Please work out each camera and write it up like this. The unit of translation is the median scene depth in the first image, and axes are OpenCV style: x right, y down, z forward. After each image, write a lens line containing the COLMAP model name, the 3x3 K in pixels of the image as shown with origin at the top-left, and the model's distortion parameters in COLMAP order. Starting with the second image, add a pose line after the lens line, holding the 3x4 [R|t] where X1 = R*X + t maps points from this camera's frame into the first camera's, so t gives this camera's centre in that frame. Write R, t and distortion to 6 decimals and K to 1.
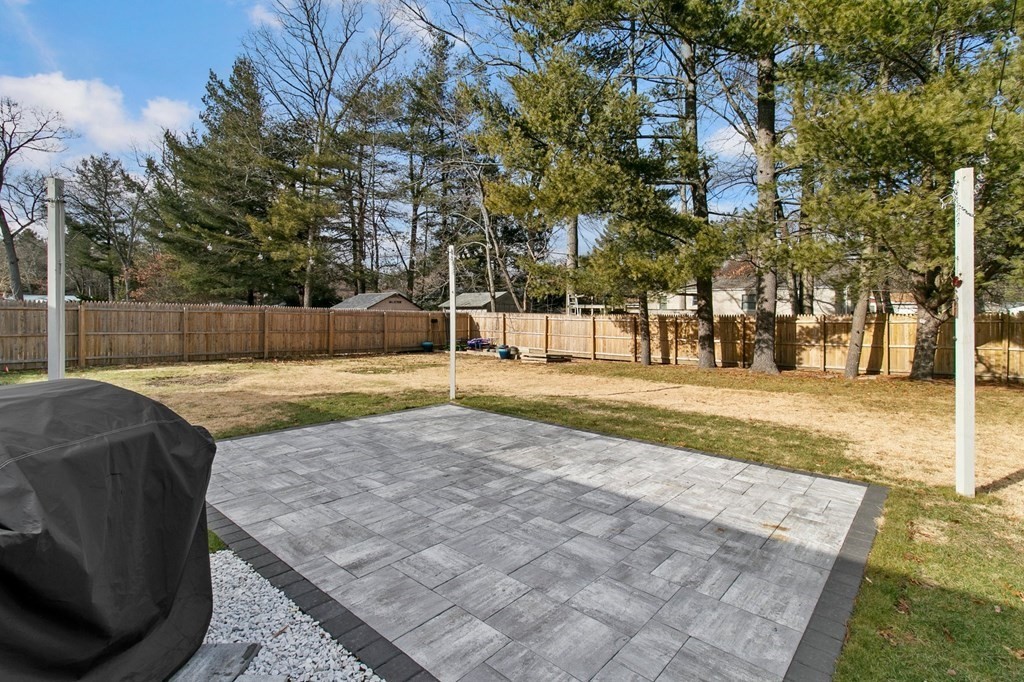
lens RADIAL K [[479.4, 0, 512.8], [0, 479.4, 333.0], [0, 0, 1]] dist [0.001041, 0.000384]
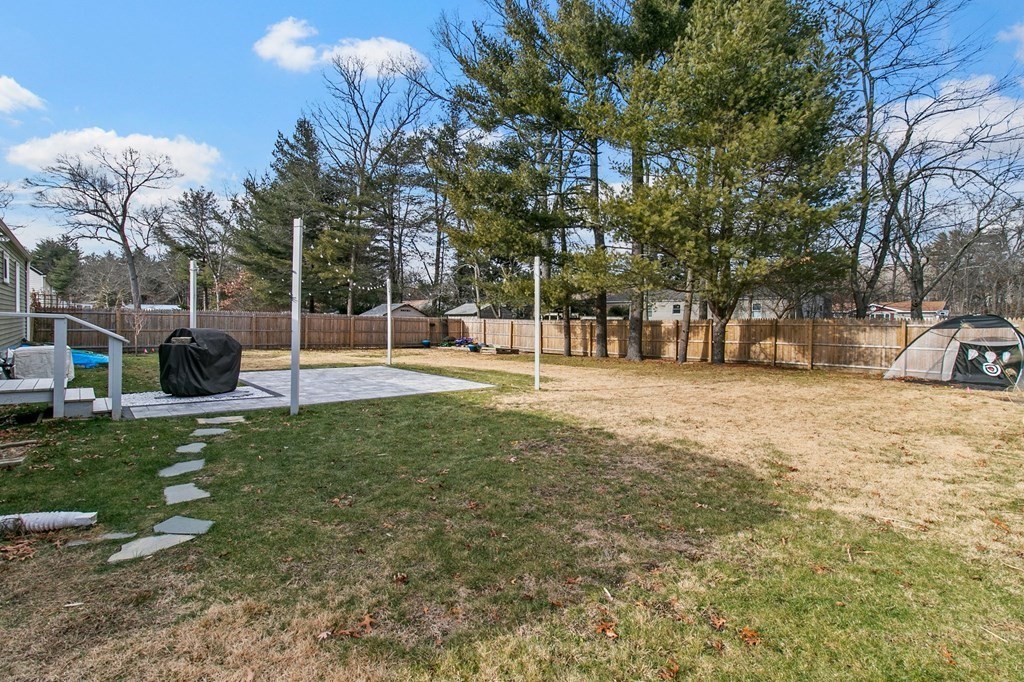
lens RADIAL K [[477.6, 0, 525.7], [0, 477.6, 344.6], [0, 0, 1]] dist [0.002802, 0.001348]
pose [[0.994497, 0.008234, -0.104439, 0.168773], [-0.007578, 0.999949, 0.006685, 0.013720], [0.104489, -0.005857, 0.994509, -0.212363]]
